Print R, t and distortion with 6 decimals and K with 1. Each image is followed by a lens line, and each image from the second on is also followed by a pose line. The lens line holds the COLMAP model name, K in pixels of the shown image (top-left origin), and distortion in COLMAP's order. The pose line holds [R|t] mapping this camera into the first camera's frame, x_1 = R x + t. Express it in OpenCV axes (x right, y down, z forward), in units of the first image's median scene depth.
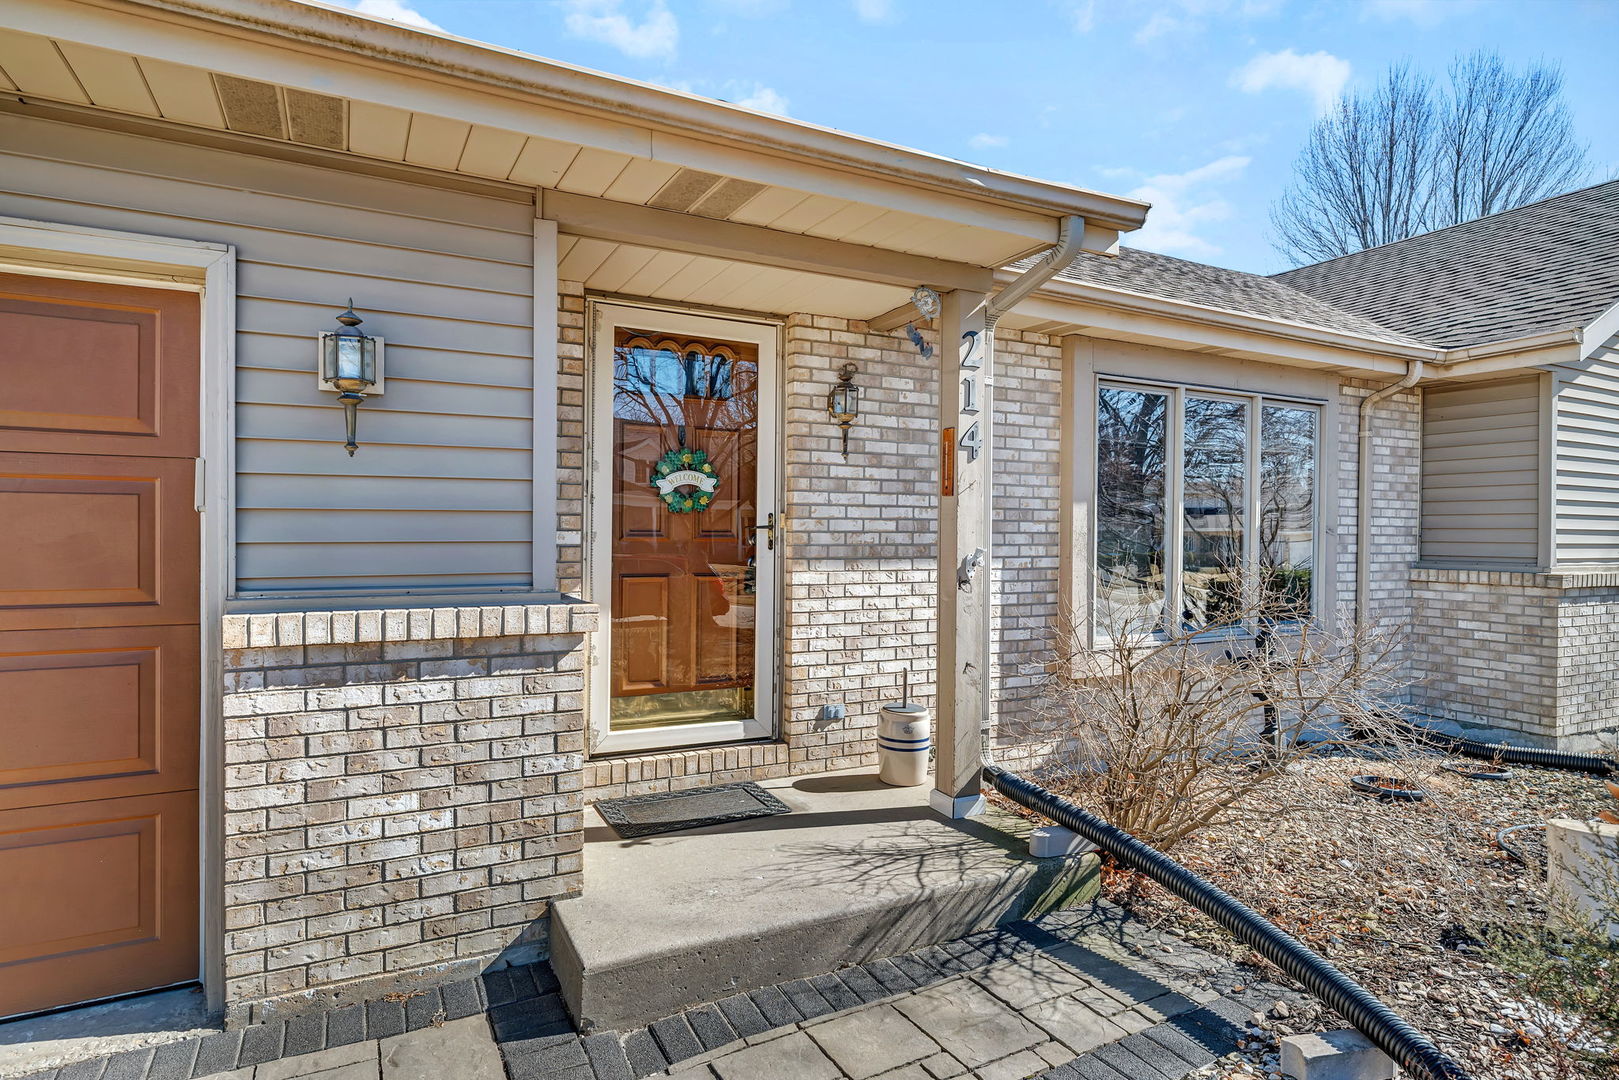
lens RADIAL K [[847.7, 0, 809.5], [0, 847.7, 540.0], [0, 0, 1]] dist [-0.000958, -0.000210]
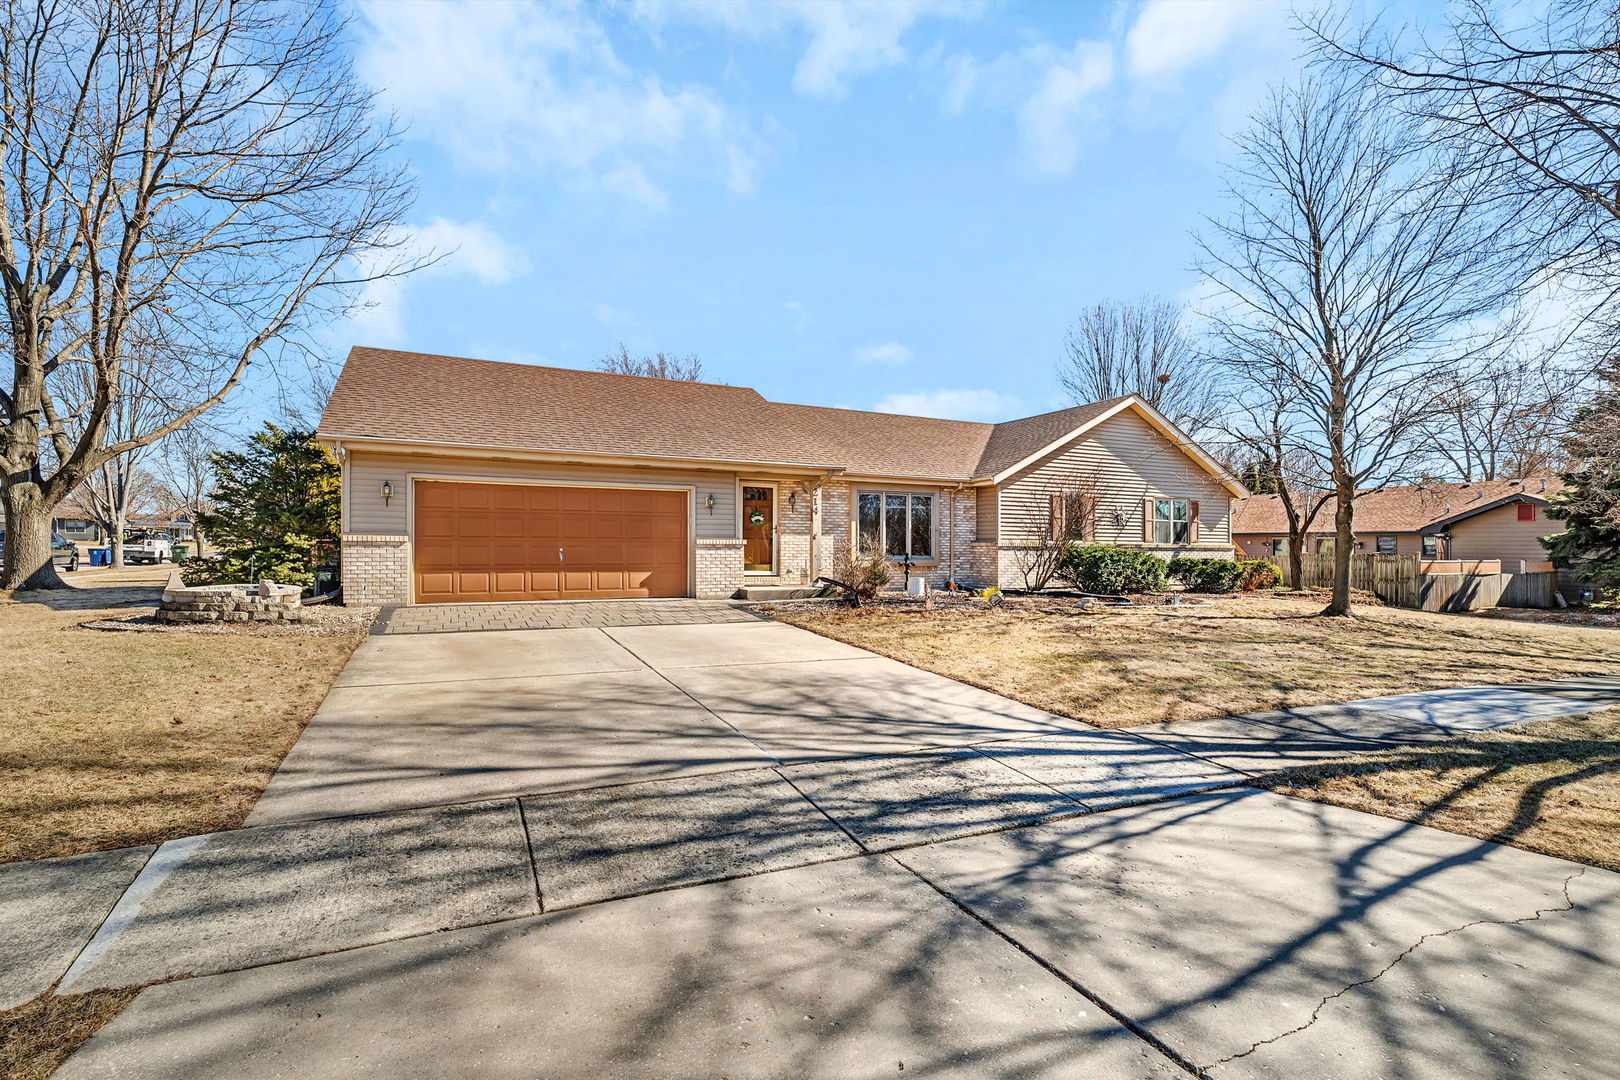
lens RADIAL K [[710.3, 0, 810.0], [0, 710.3, 540.0], [0, 0, 1]] dist [-0.001073, -0.000001]
pose [[0.999867, -0.001712, -0.016196, 0.191218], [0.001370, 0.999776, -0.021115, 0.124466], [0.016229, 0.021090, 0.999646, -2.712082]]
